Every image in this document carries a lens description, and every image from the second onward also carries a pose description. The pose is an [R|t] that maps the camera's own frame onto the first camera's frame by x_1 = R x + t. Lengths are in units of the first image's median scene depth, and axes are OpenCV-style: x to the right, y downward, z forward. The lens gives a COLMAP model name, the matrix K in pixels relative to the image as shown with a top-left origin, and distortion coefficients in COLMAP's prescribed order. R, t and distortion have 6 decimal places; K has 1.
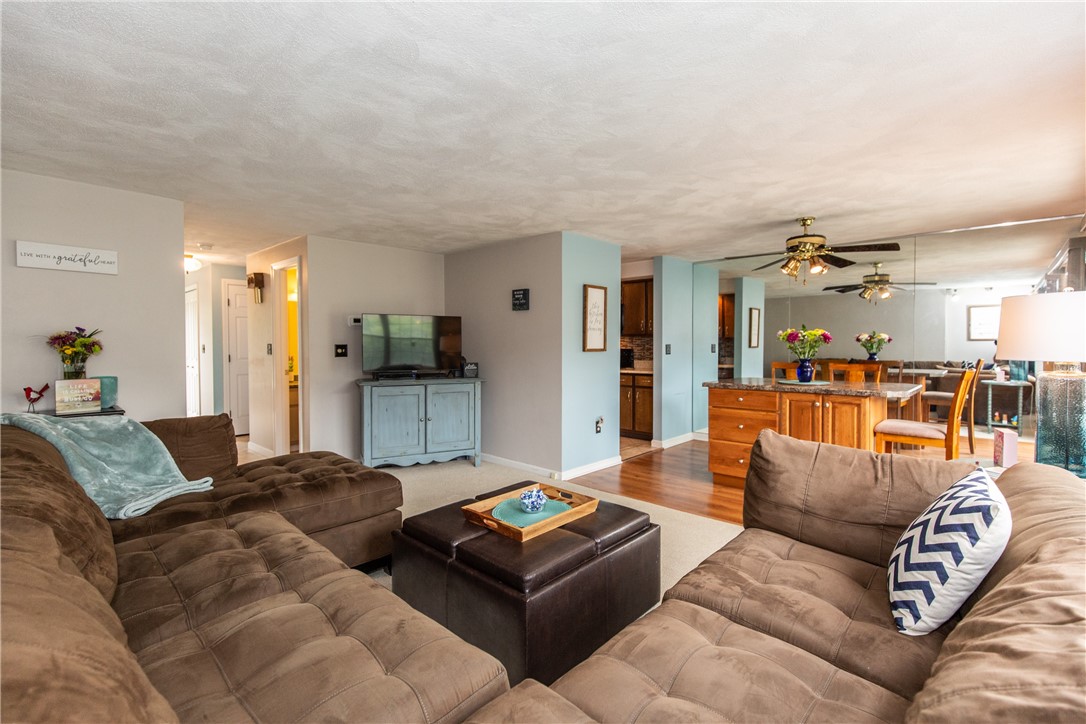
lens RADIAL K [[490.4, 0, 558.9], [0, 490.4, 352.6], [0, 0, 1]] dist [0.002906, -0.002103]
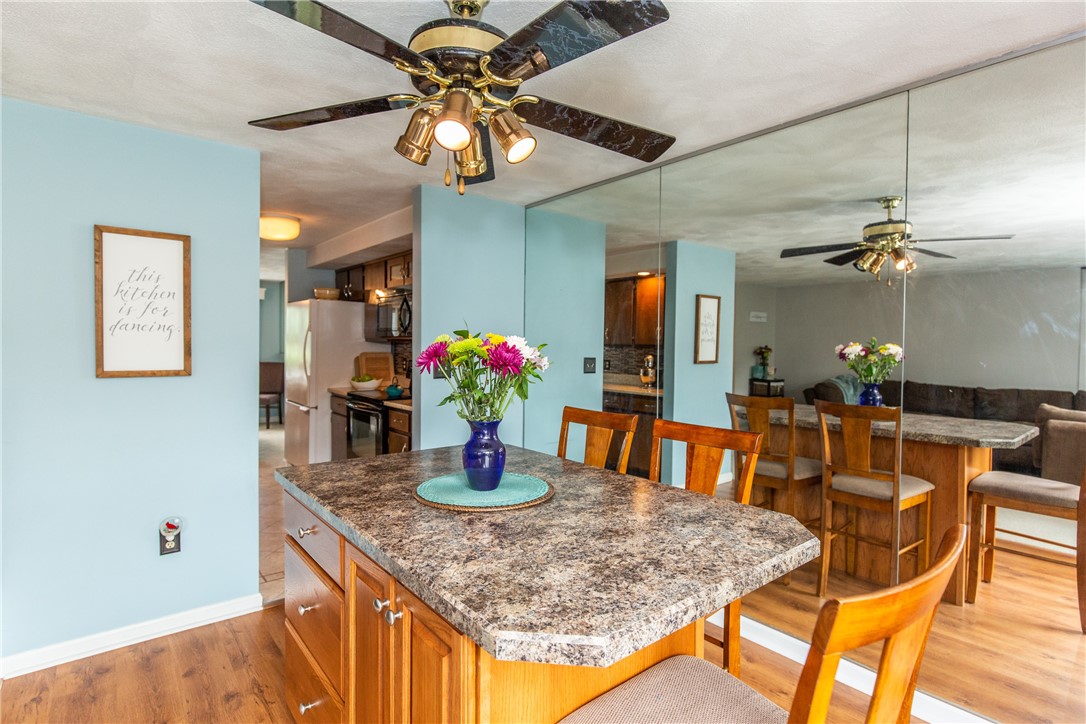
lens RADIAL K [[532.6, 0, 538.5], [0, 532.6, 356.9], [0, 0, 1]] dist [0.019192, -0.000618]
pose [[0.990187, 0.014670, -0.138974, 0.431305], [-0.016668, 0.999774, -0.013226, -0.014708], [0.138748, 0.015413, 0.990208, 0.484066]]
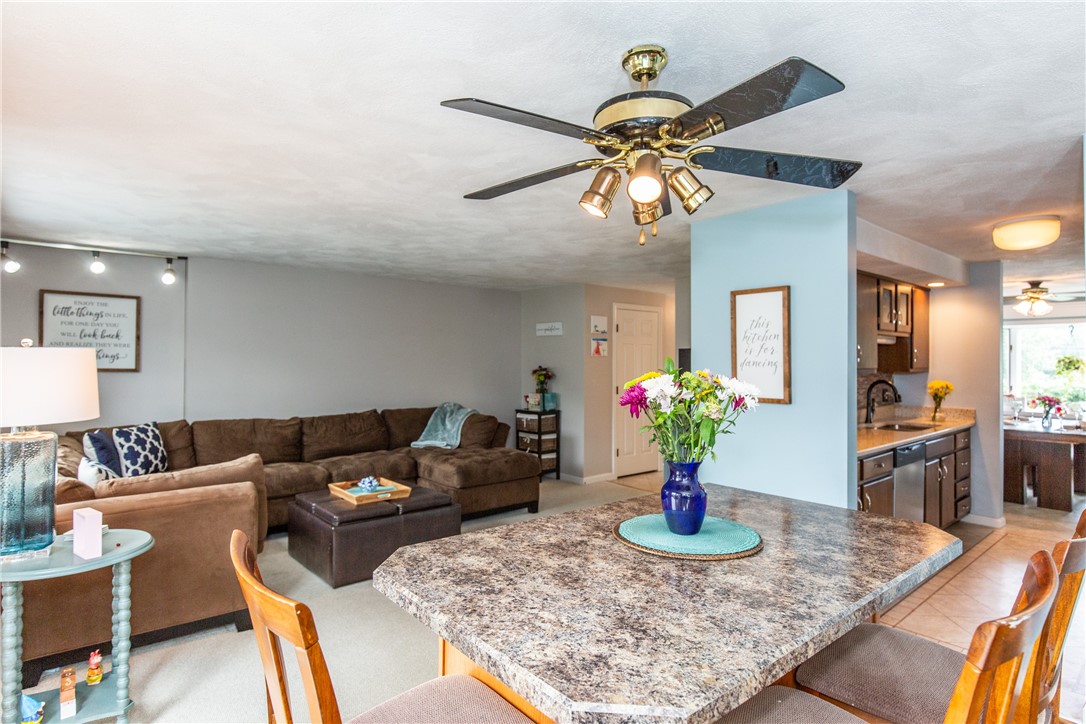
lens RADIAL K [[557.9, 0, 546.9], [0, 557.9, 361.7], [0, 0, 1]] dist [-0.008168, 0.001189]
pose [[-0.117403, -0.009694, -0.993037, 0.755989], [-0.037811, 0.999271, -0.005284, -0.037149], [0.992364, 0.036927, -0.117684, 0.833807]]
